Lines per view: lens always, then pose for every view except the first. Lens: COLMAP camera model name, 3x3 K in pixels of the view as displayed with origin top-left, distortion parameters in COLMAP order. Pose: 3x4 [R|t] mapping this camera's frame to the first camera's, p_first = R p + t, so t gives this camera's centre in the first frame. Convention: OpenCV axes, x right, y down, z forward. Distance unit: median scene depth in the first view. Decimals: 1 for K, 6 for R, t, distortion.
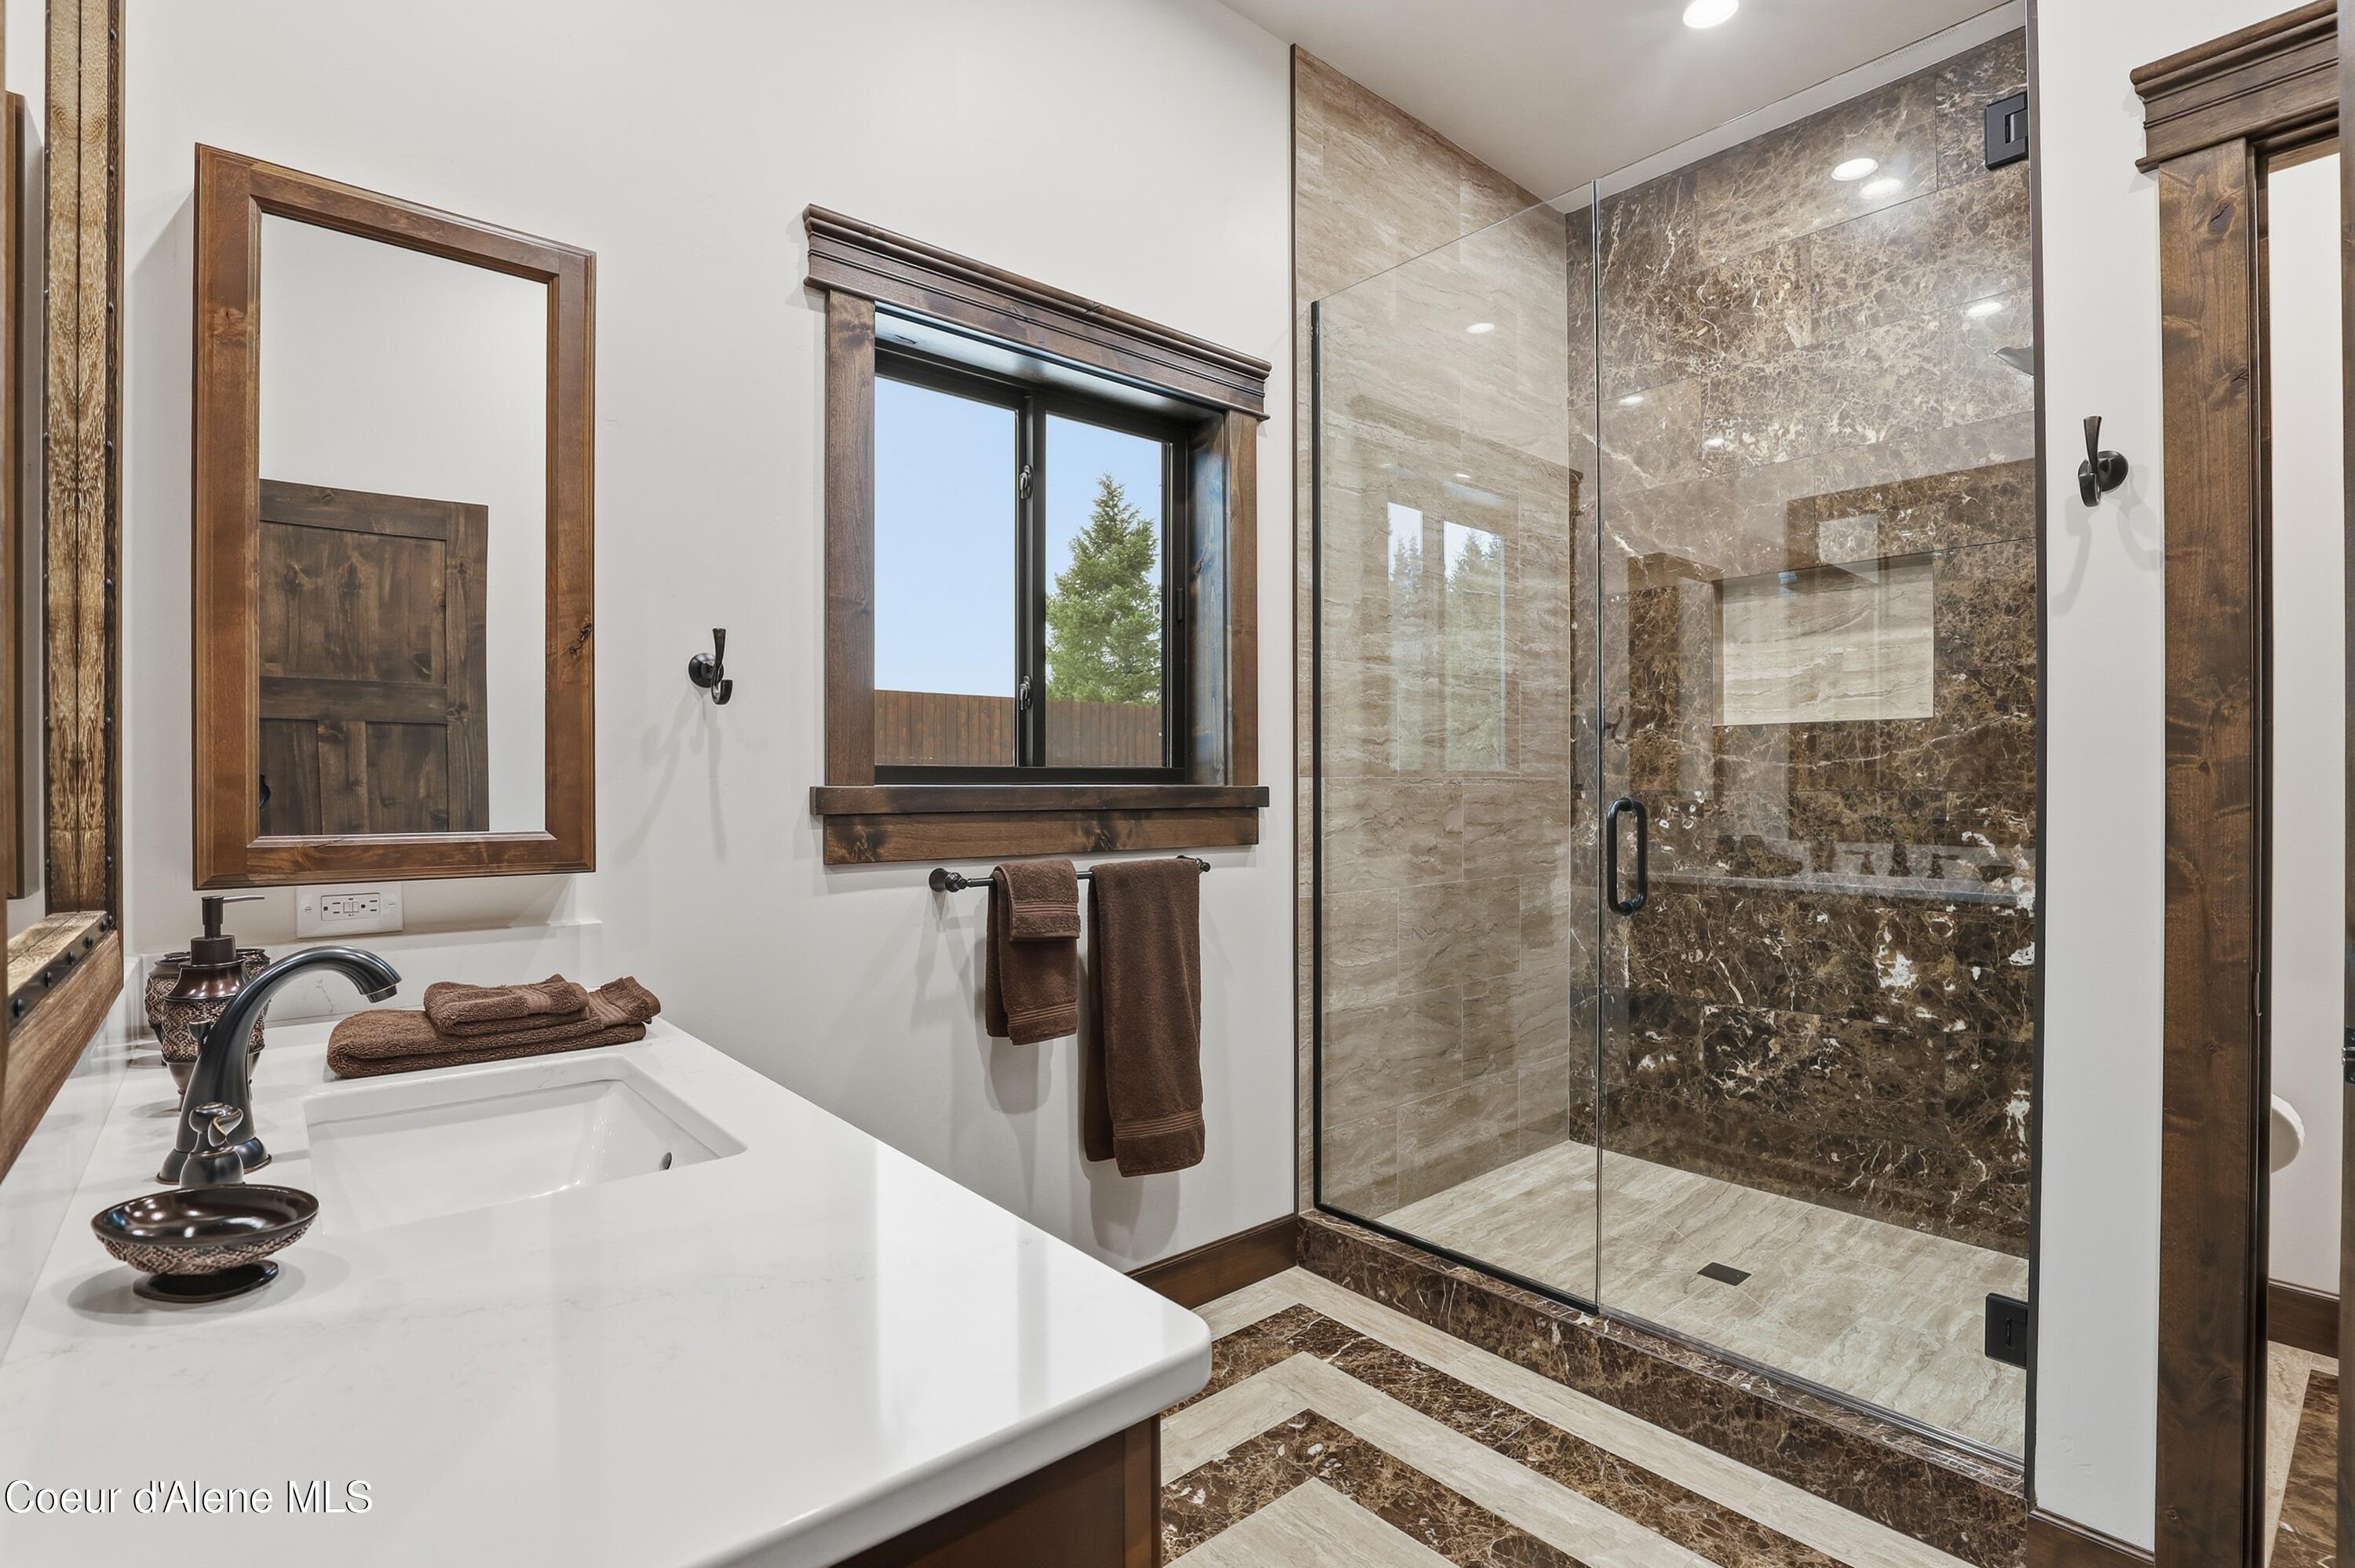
lens RADIAL K [[1118.2, 0, 1195.4], [0, 1118.2, 777.5], [0, 0, 1]] dist [-0.000889, 0.000898]
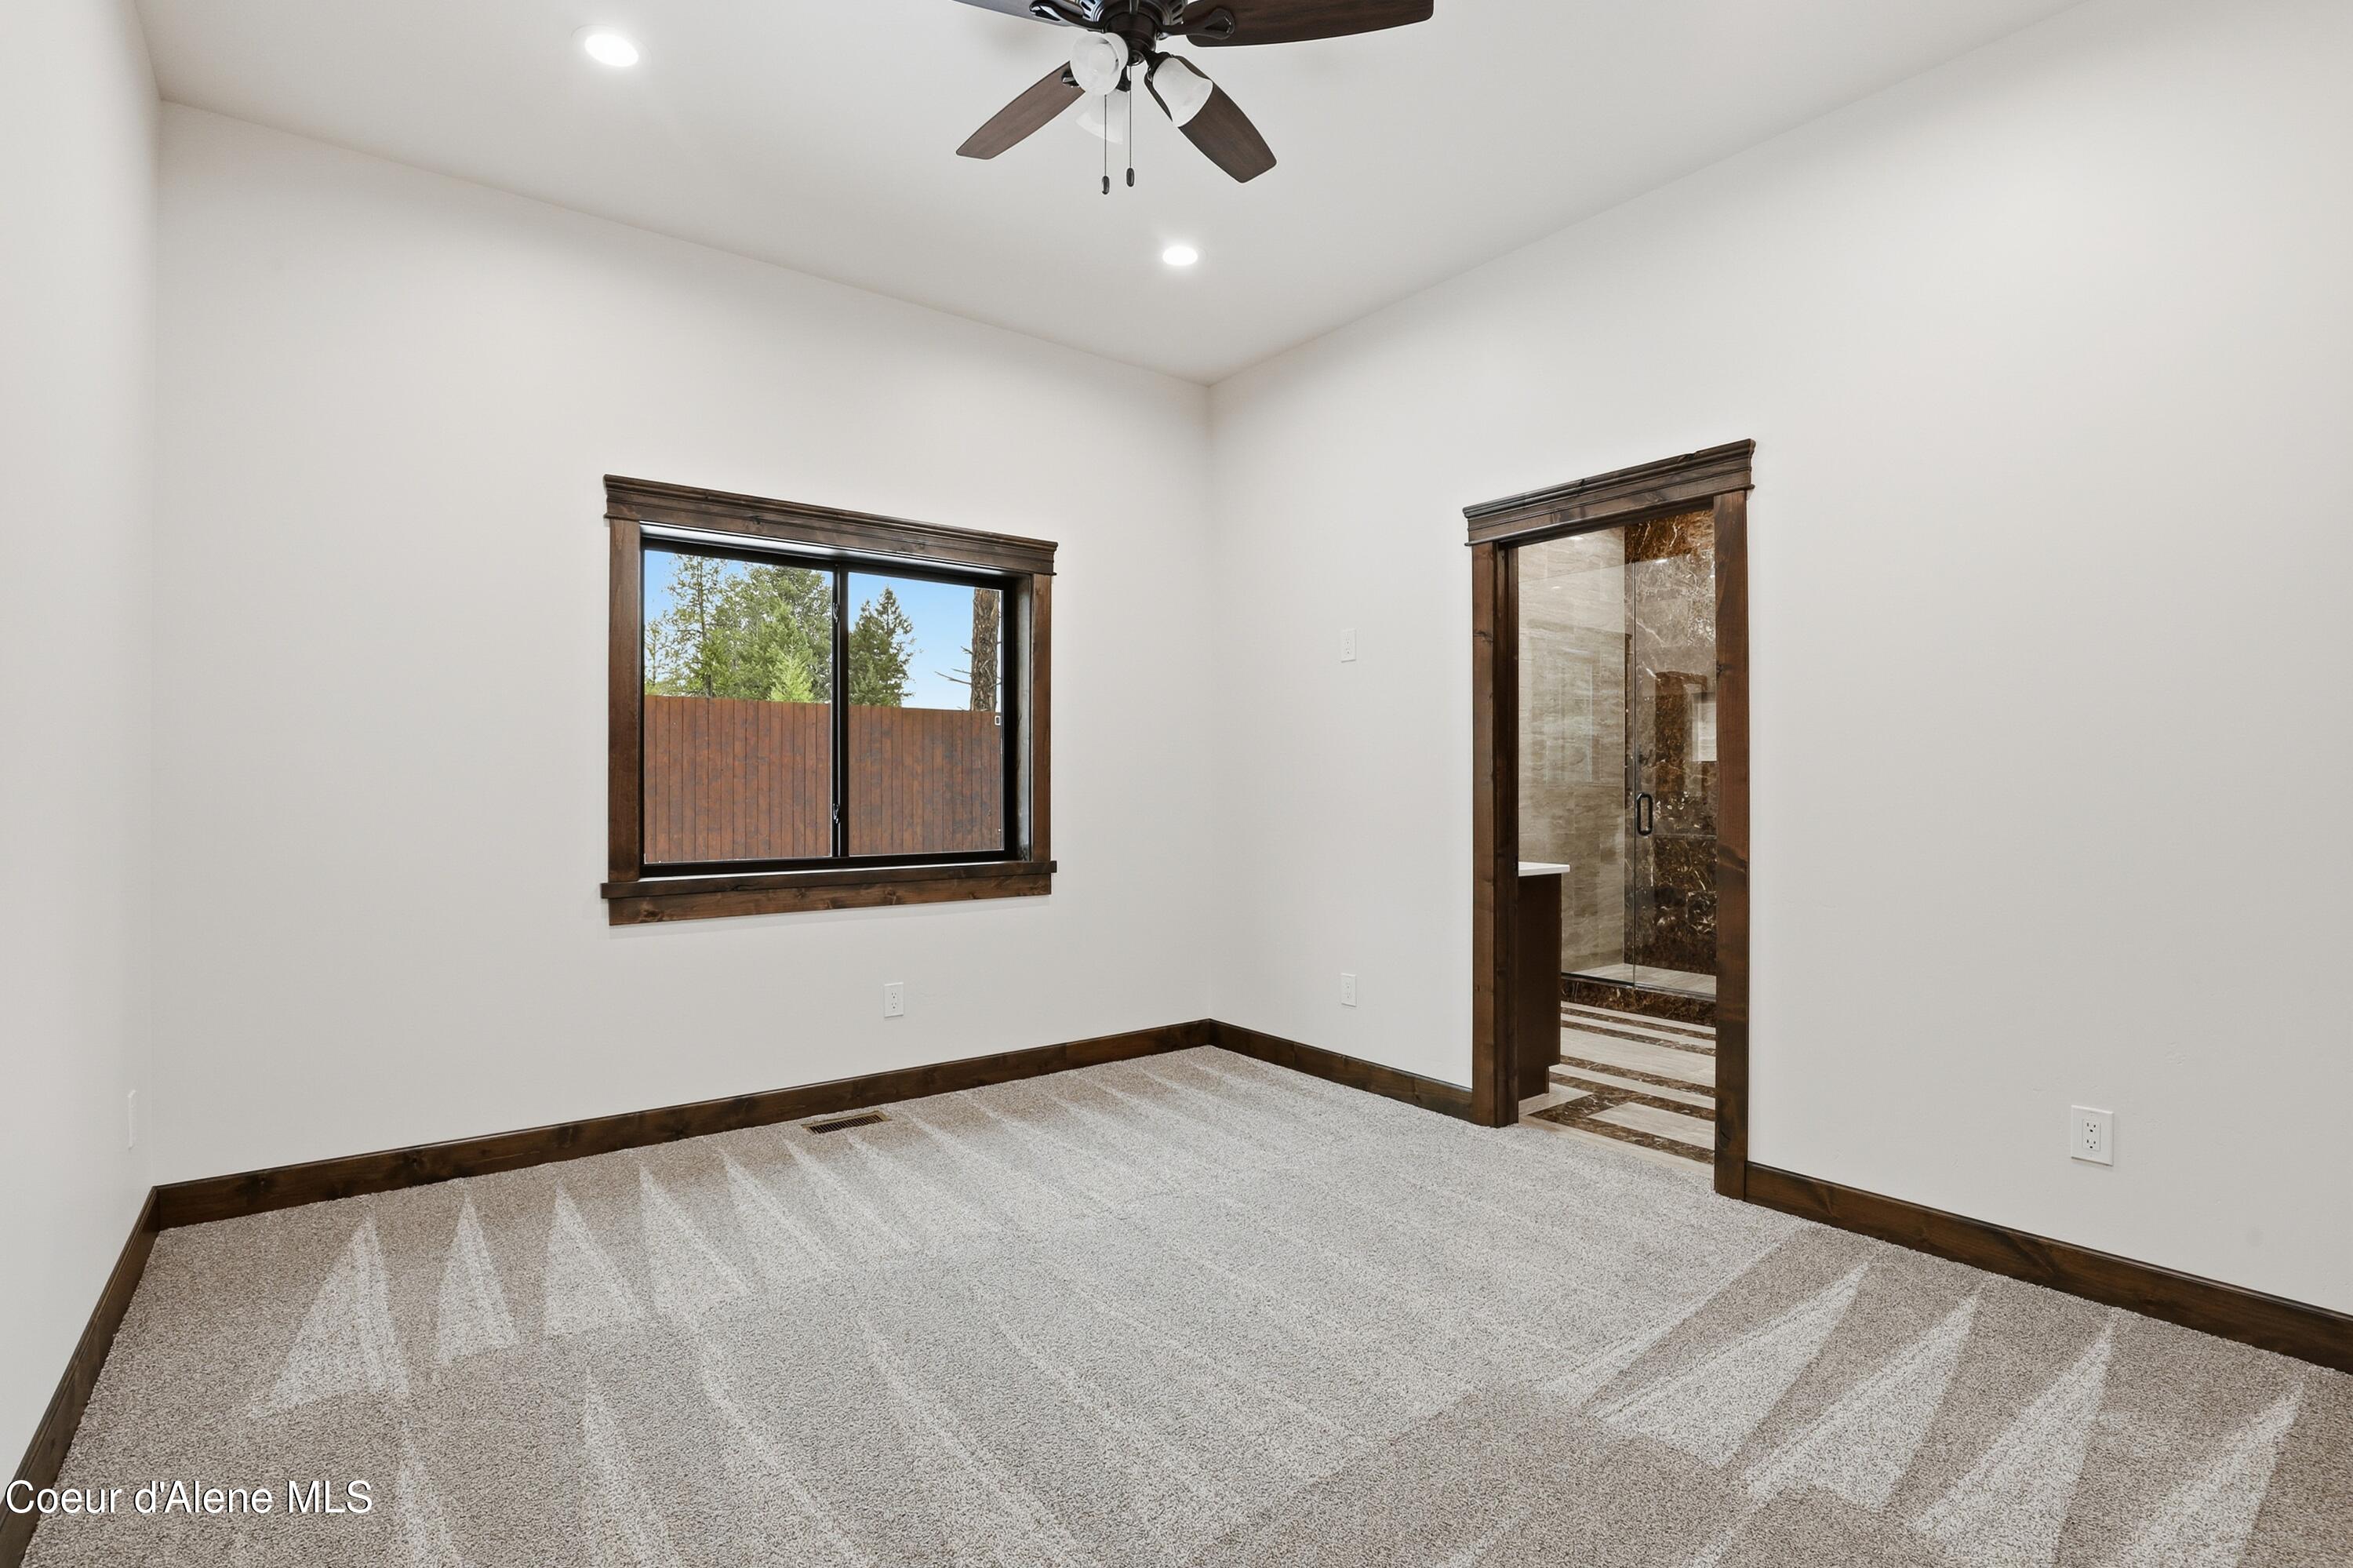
lens RADIAL K [[1117.5, 0, 1183.6], [0, 1117.5, 785.9], [0, 0, 1]] dist [-0.000889, 0.000898]
pose [[0.998573, 0.003212, -0.053305, -0.377709], [-0.003235, 0.999995, -0.000339, 0.005017], [0.053304, 0.000511, 0.998578, -1.132303]]
